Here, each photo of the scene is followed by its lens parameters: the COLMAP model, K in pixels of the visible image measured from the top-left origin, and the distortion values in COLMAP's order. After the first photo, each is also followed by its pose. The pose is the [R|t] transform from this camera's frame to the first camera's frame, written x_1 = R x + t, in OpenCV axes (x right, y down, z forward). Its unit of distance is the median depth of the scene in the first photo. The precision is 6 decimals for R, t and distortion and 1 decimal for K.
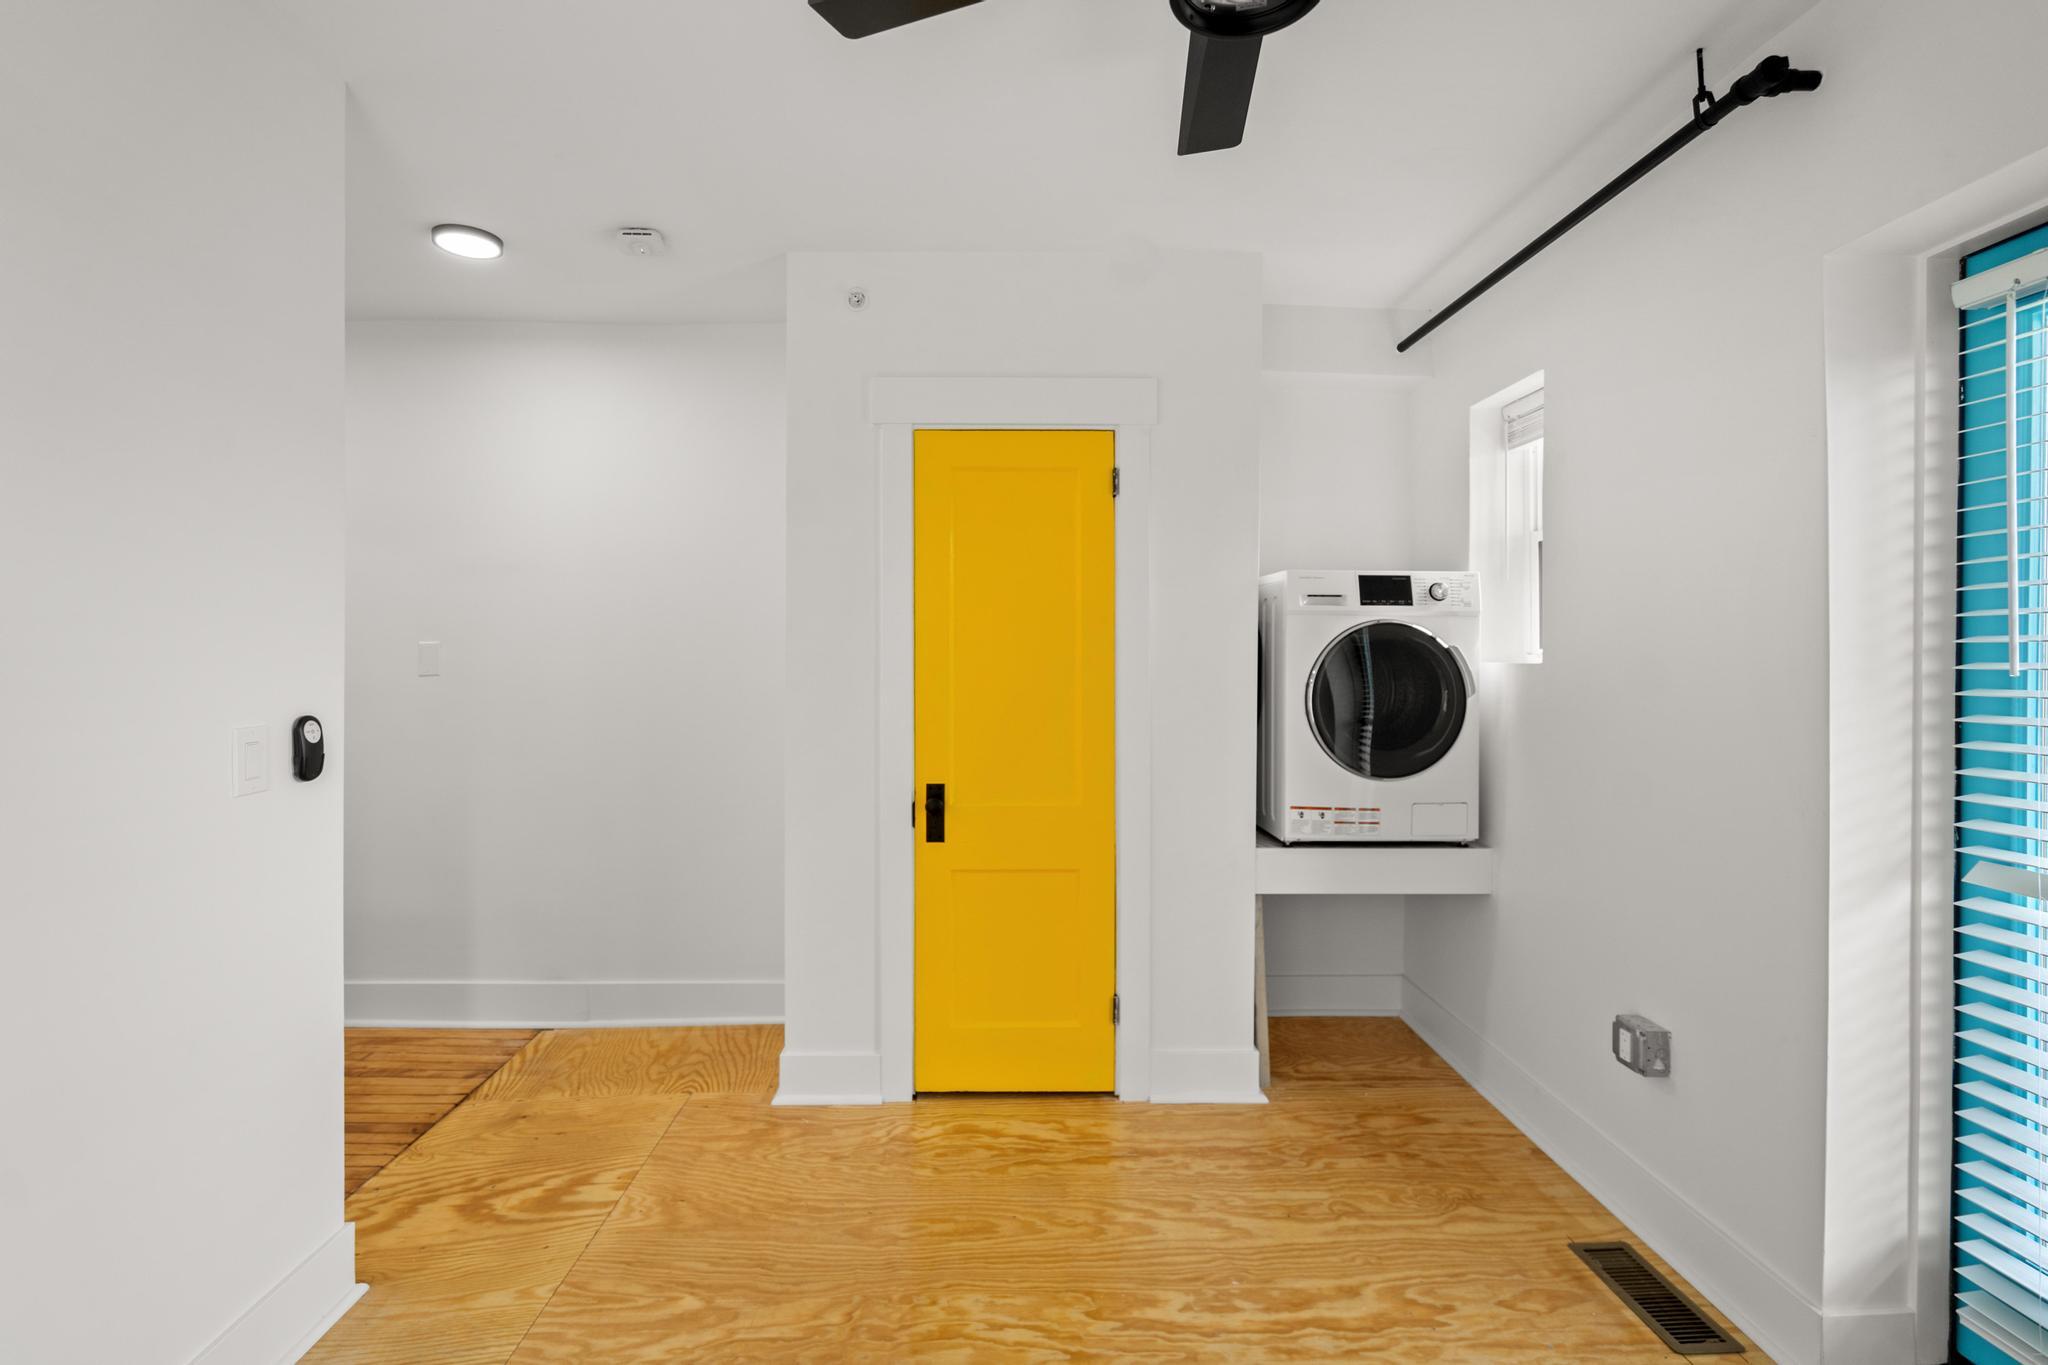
lens RADIAL K [[958.3, 0, 976.7], [0, 958.3, 633.4], [0, 0, 1]] dist [-0.006336, 0.005332]
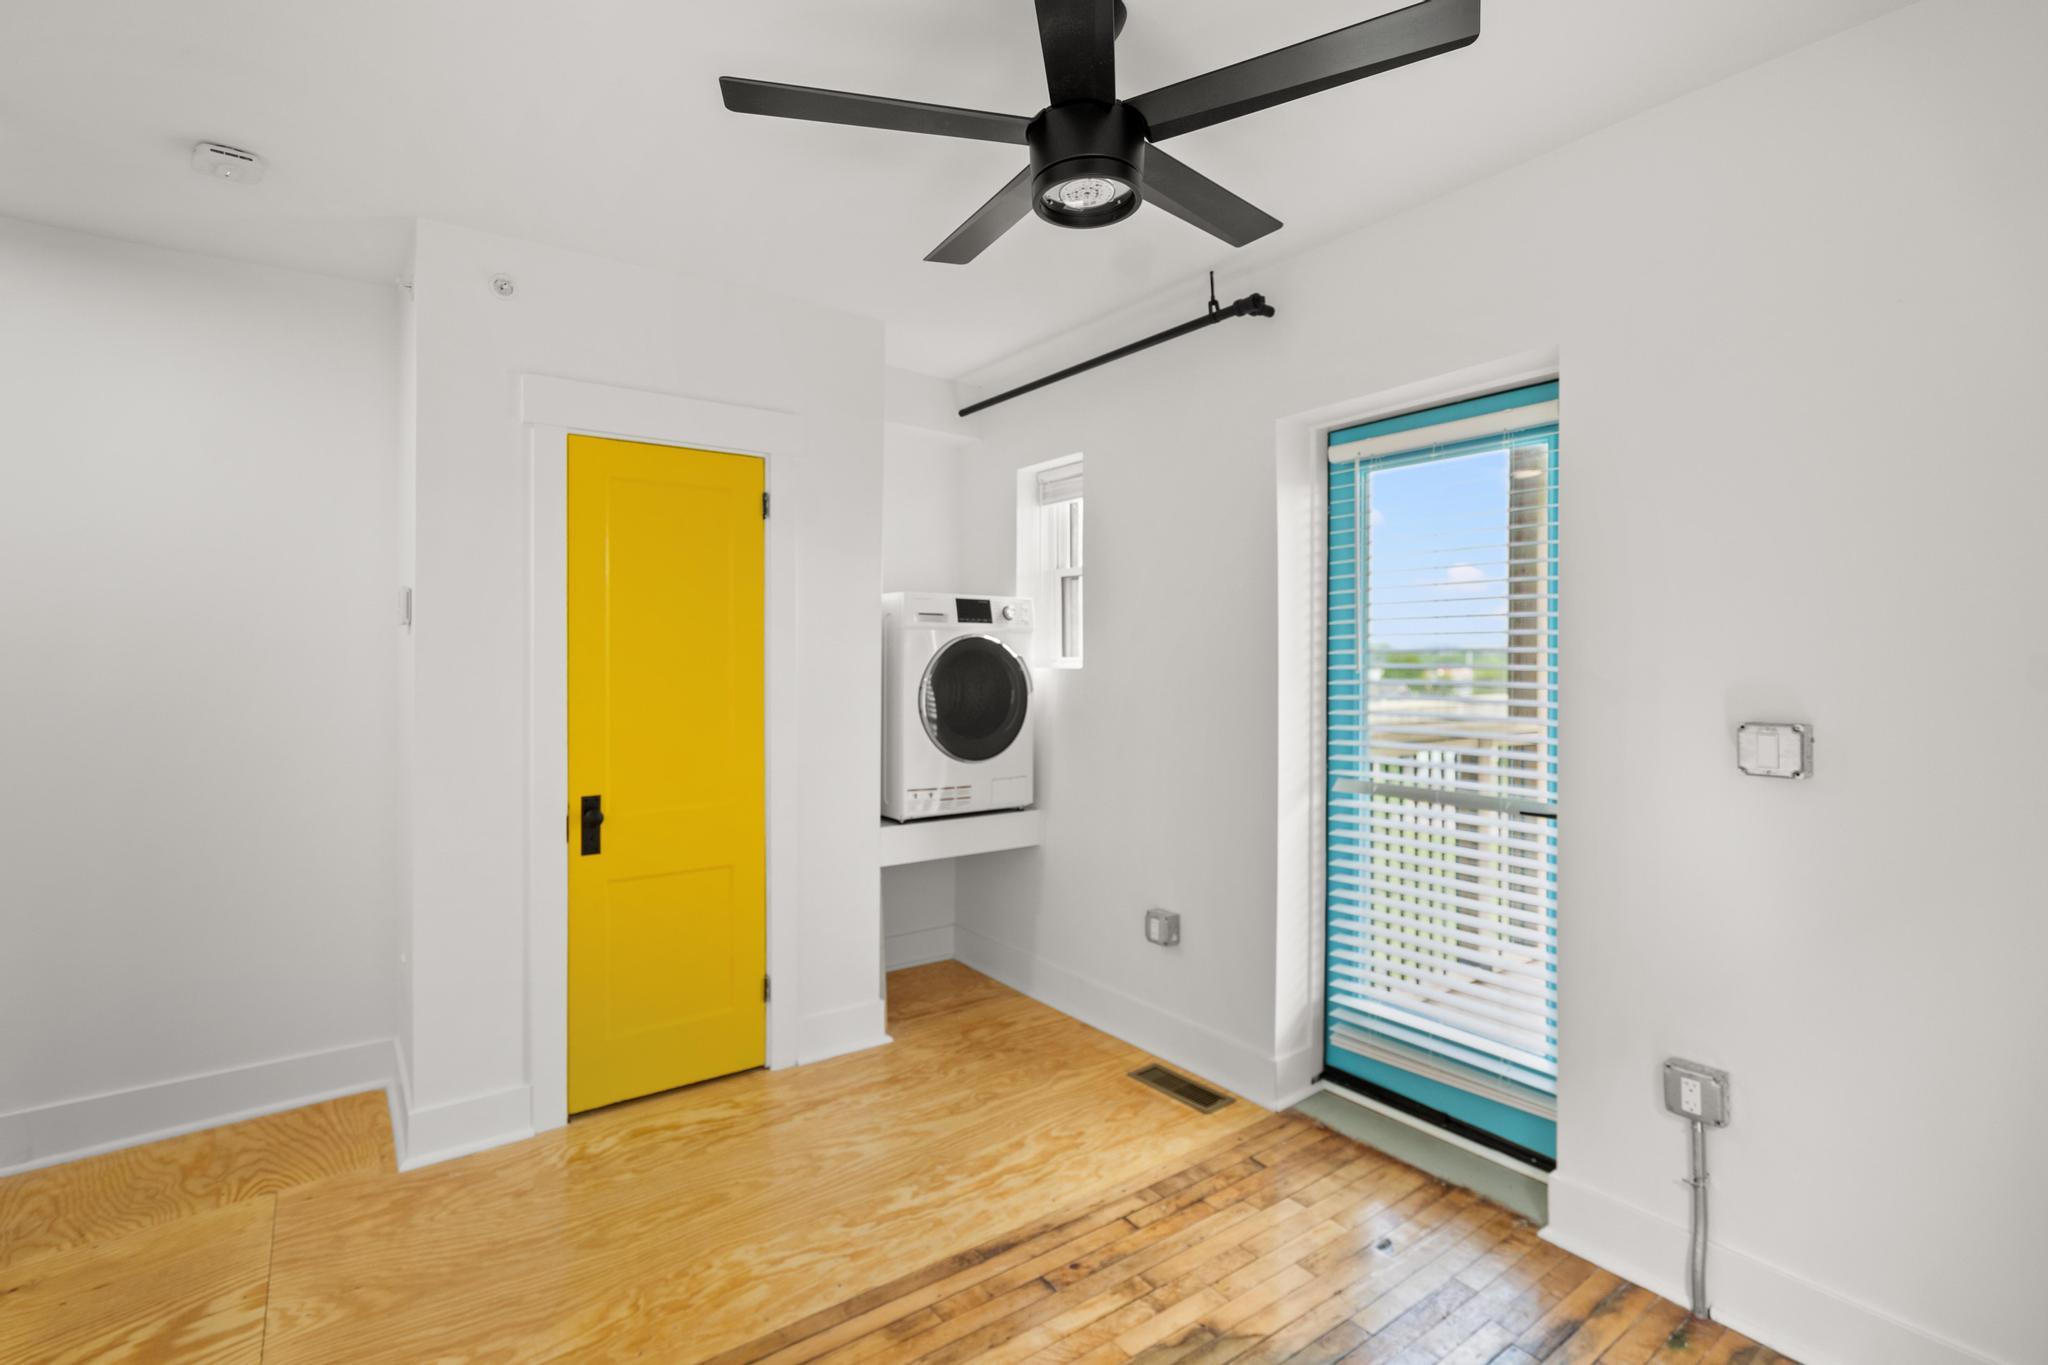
lens RADIAL K [[951.3, 0, 1004.2], [0, 951.3, 634.8], [0, 0, 1]] dist [-0.002084, 0.000652]
pose [[0.820048, 0.011589, 0.572177, -0.290755], [-0.007435, 0.999926, -0.009597, -0.002544], [-0.572246, 0.003615, 0.820074, -0.051377]]
